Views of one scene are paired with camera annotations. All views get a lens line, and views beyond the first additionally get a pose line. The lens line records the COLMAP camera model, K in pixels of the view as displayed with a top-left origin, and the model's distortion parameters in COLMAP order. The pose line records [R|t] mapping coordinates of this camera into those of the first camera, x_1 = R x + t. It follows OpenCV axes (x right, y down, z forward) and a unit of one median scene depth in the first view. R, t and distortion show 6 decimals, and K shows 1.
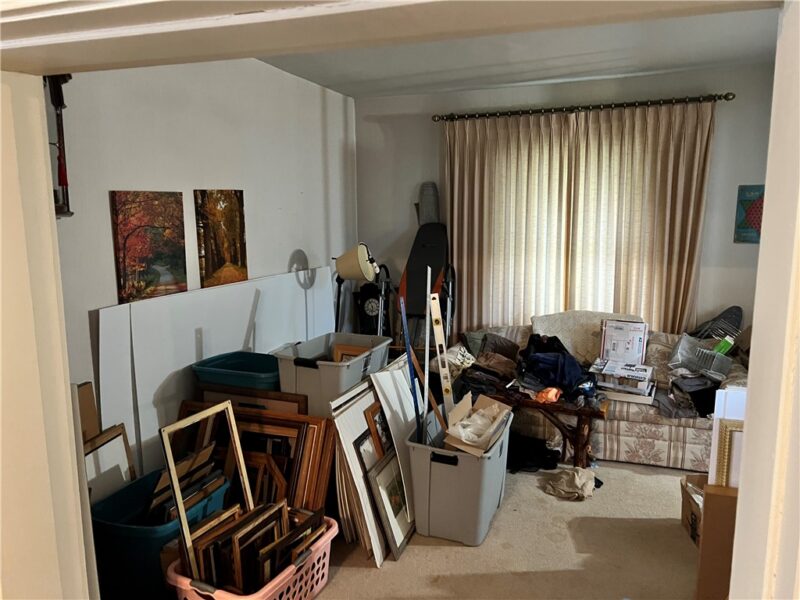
lens RADIAL K [[594.4, 0, 400.0], [0, 594.4, 300.0], [0, 0, 1]] dist [0.099522, -0.132119]
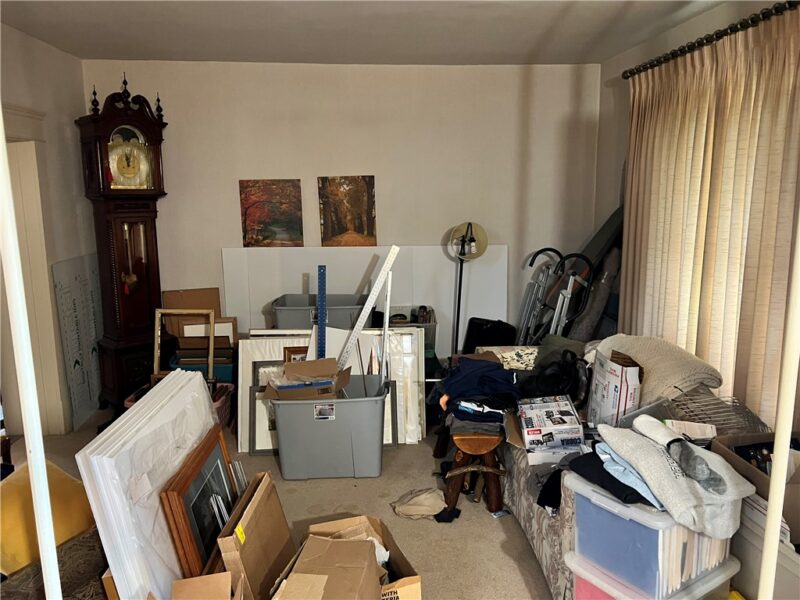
lens RADIAL K [[594.4, 0, 400.0], [0, 594.4, 300.0], [0, 0, 1]] dist [0.099522, -0.132119]
pose [[0.403659, 0.167096, -0.899521, 1.043026], [-0.133479, 0.983417, 0.122781, -0.094492], [0.905120, 0.070506, 0.419268, 0.588038]]
